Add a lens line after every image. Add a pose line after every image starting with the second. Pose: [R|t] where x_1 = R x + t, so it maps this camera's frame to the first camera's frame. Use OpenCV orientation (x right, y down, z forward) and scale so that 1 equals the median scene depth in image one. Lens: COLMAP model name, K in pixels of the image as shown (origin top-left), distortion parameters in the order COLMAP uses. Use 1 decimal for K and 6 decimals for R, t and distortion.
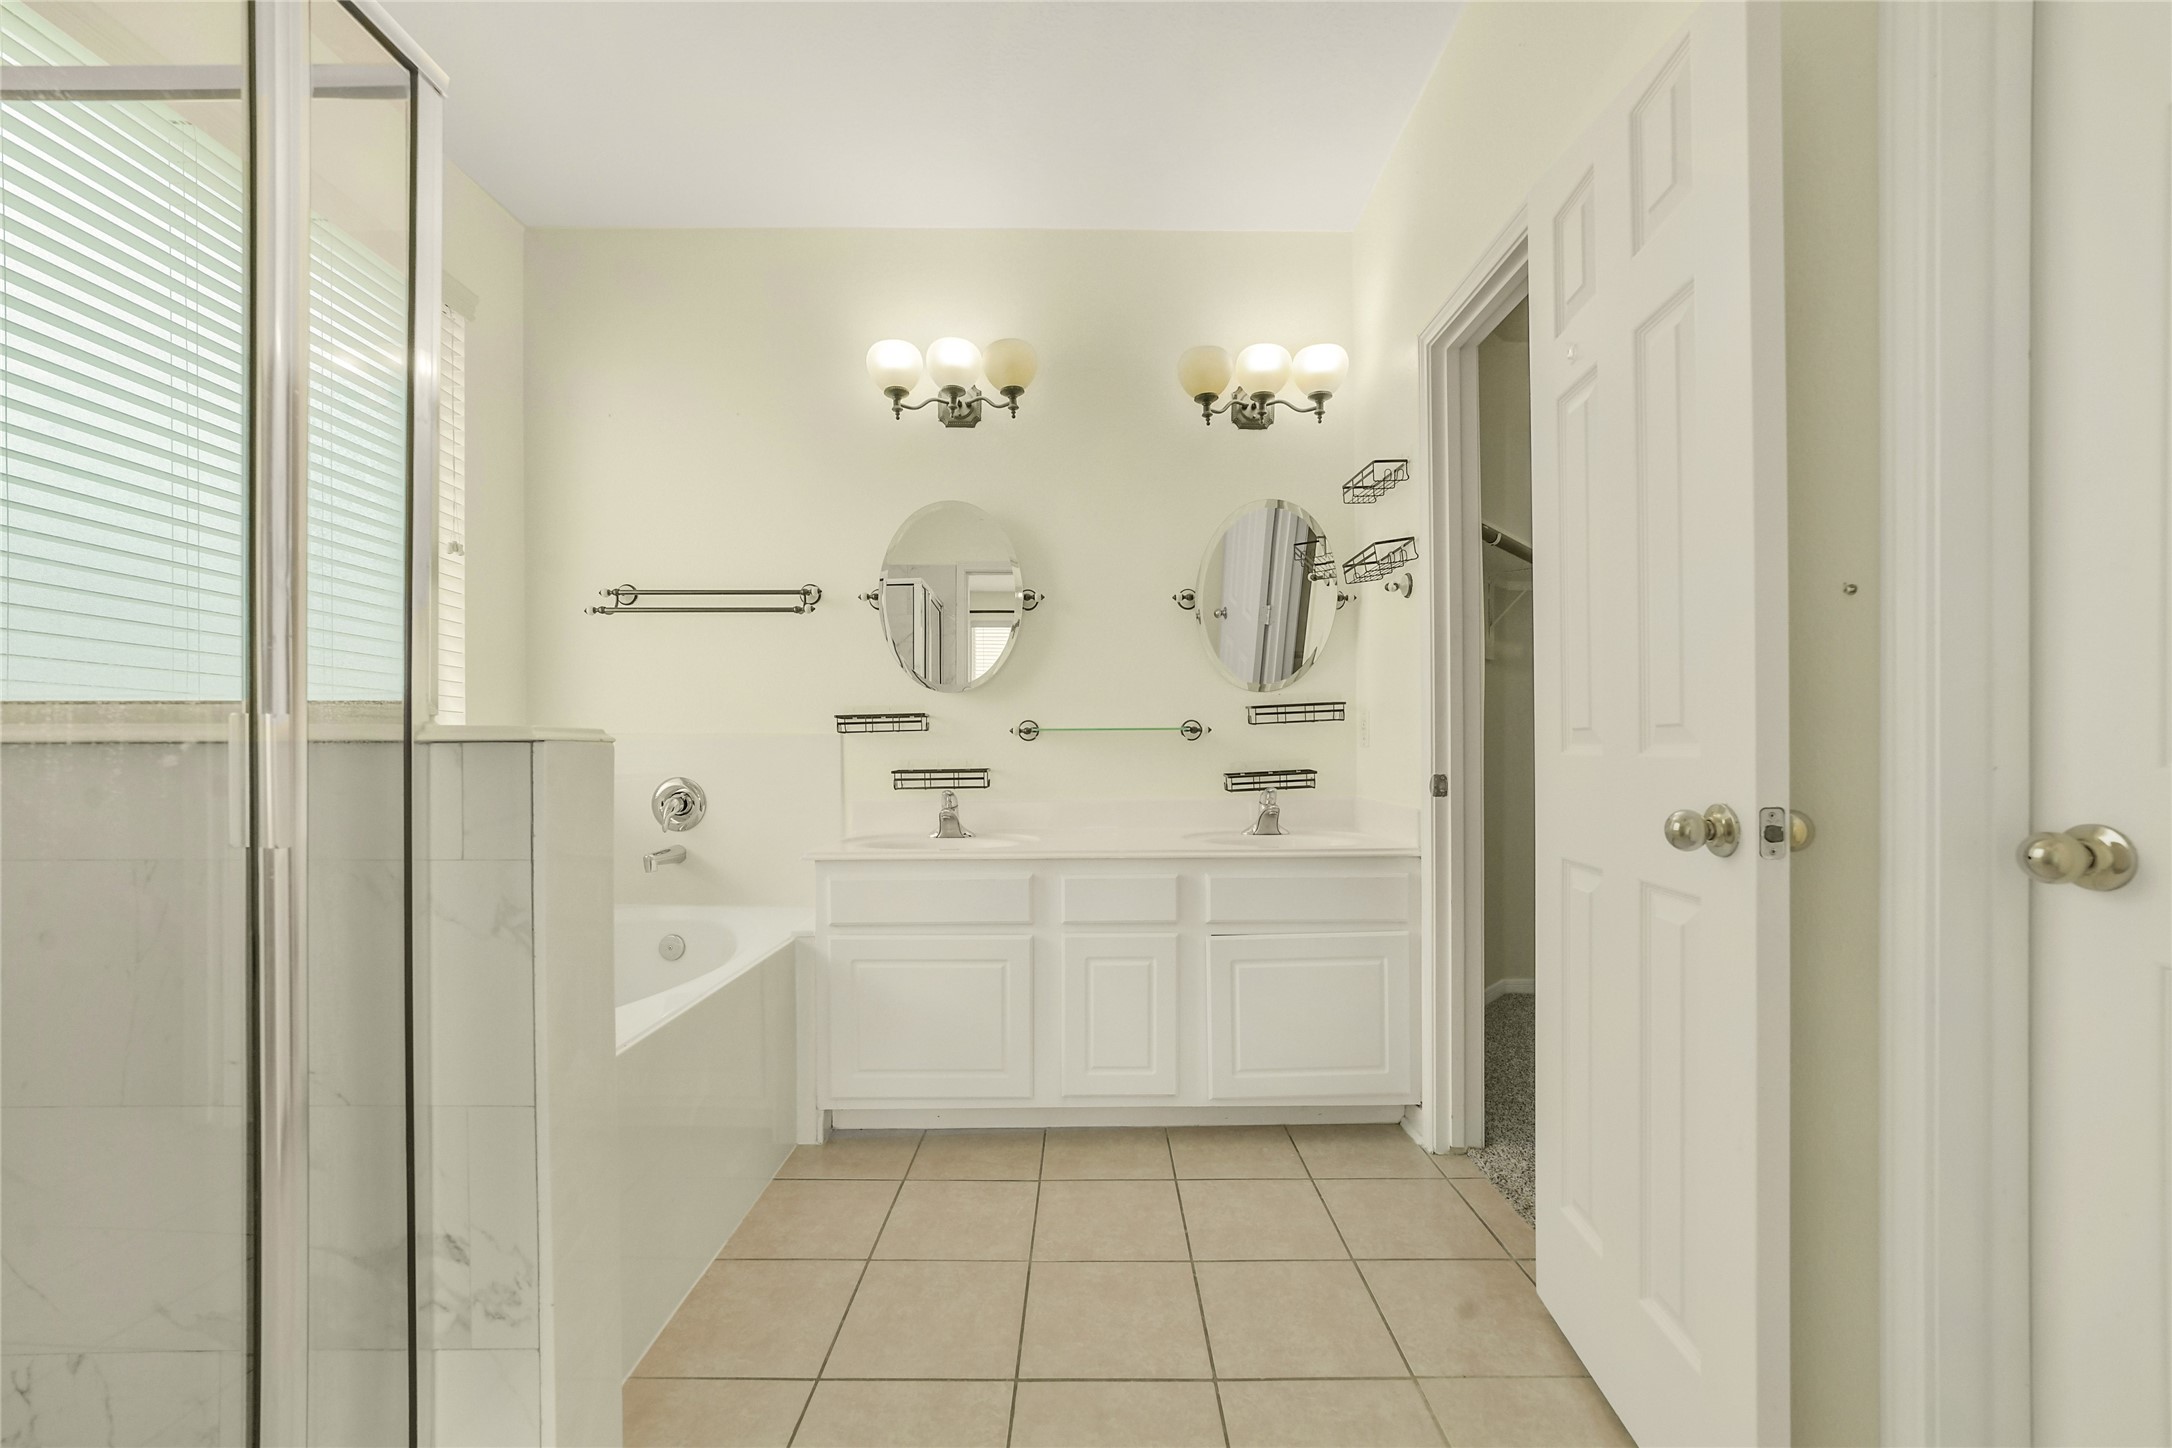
lens RADIAL K [[881.6, 0, 1082.1], [0, 881.6, 742.9], [0, 0, 1]] dist [-0.001782, 0.000075]
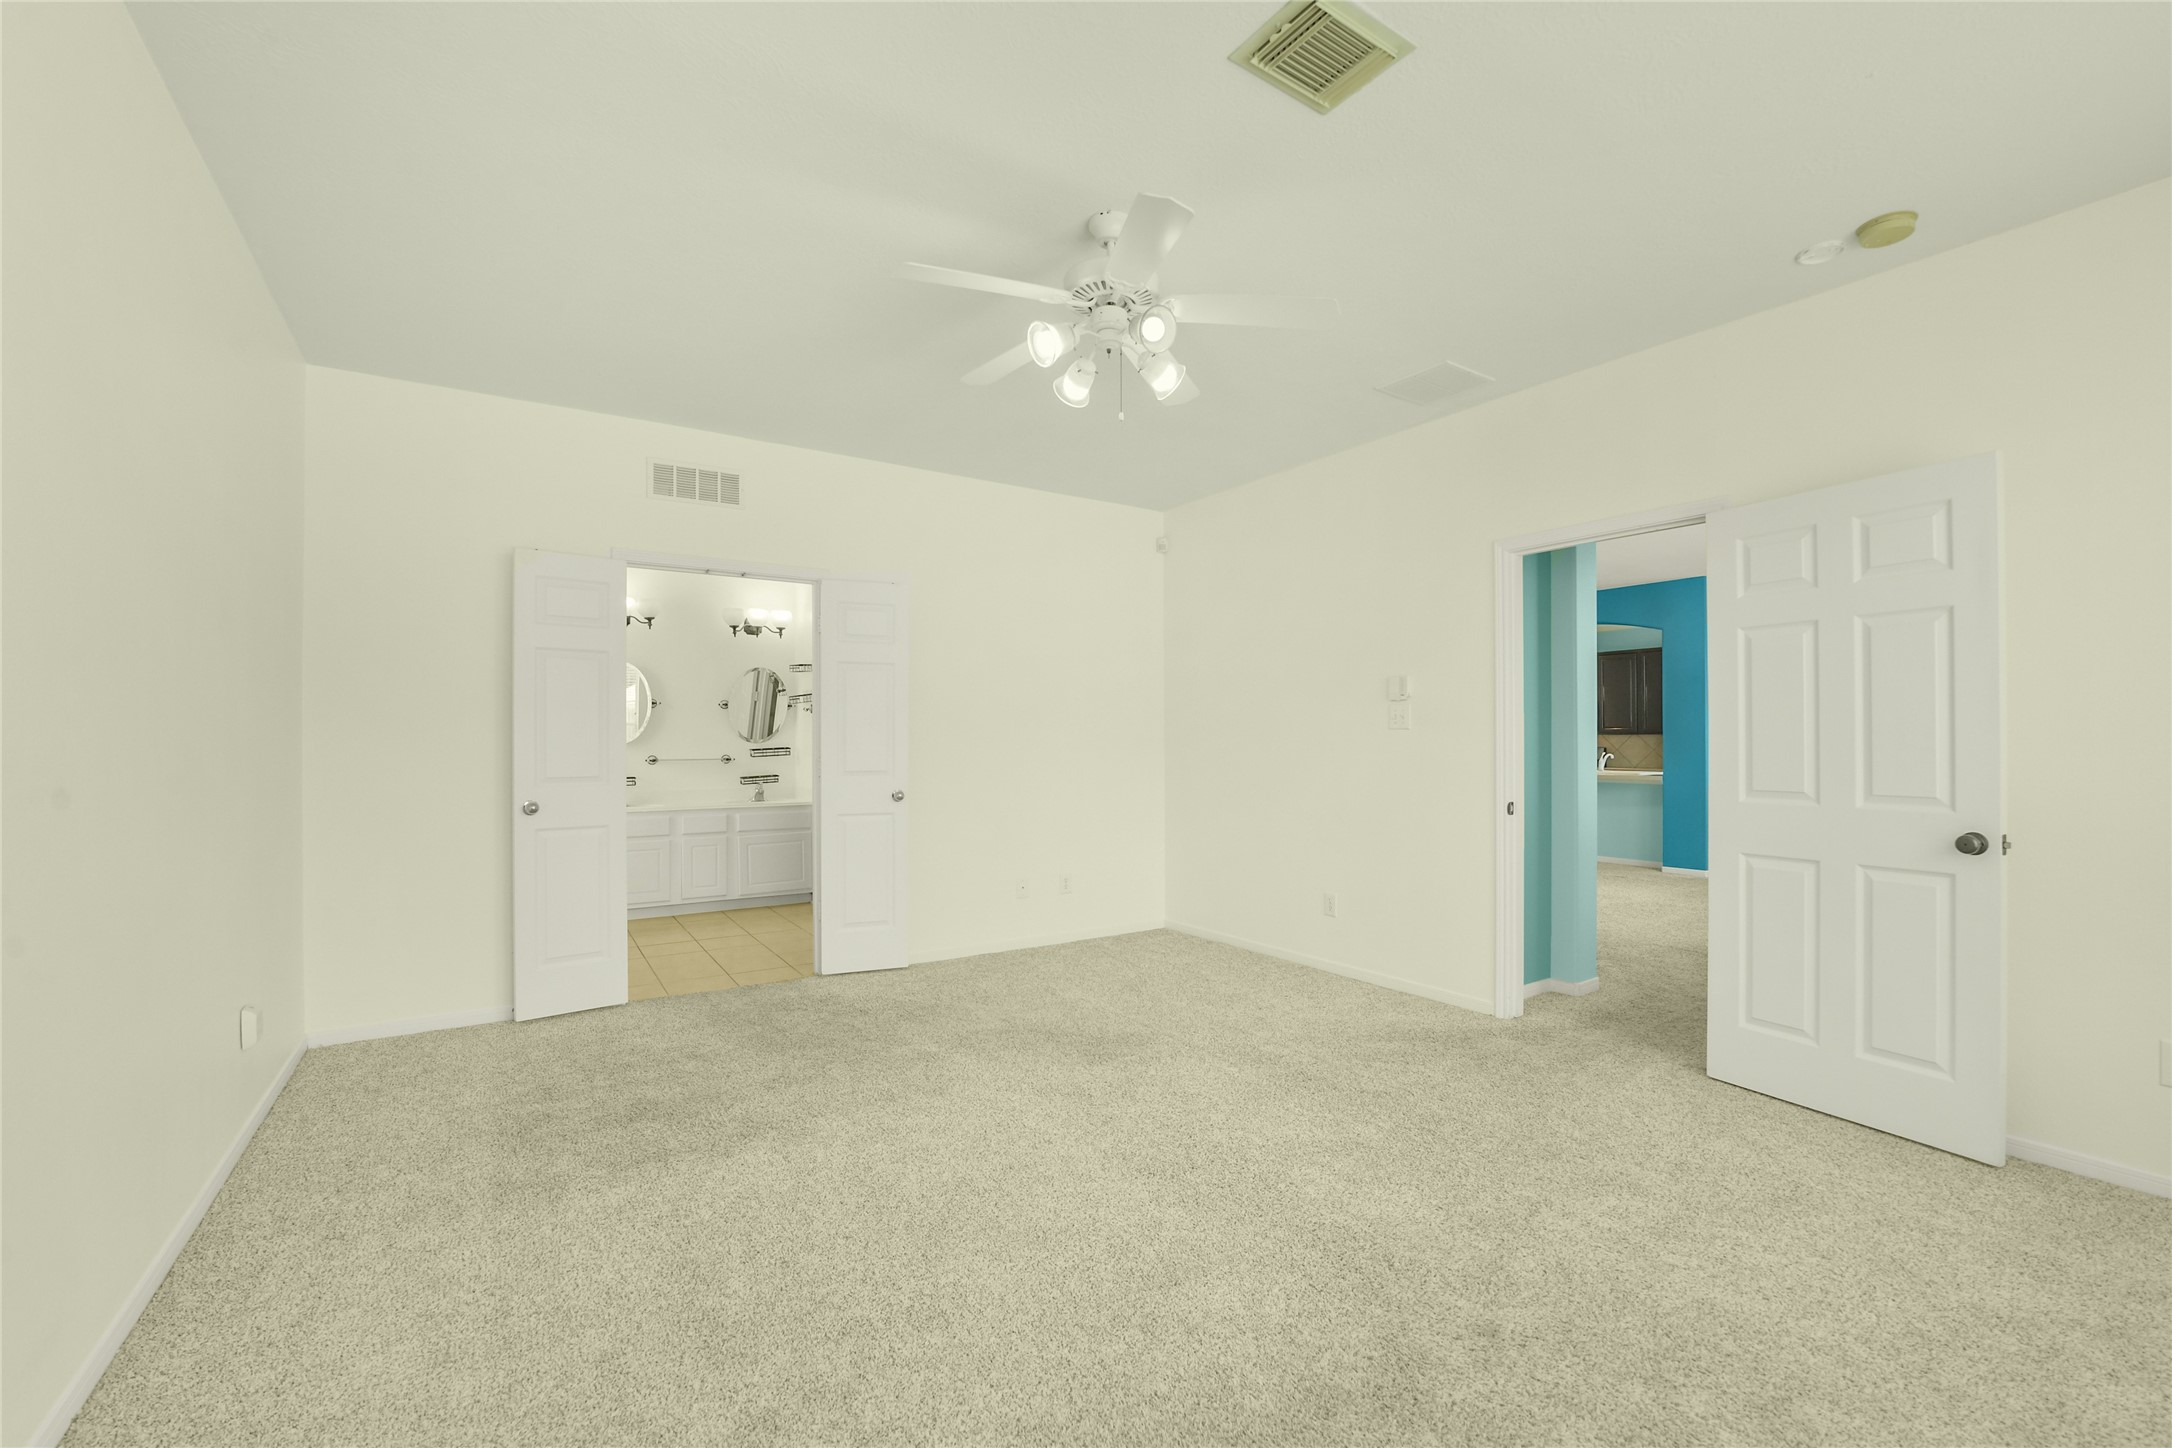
lens RADIAL K [[881.6, 0, 1082.1], [0, 881.6, 742.9], [0, 0, 1]] dist [-0.001782, 0.000075]
pose [[0.829465, 0.006383, 0.558523, -0.424567], [-0.008013, 0.999968, 0.000471, -0.069653], [-0.558502, -0.004866, 0.829489, -1.580302]]
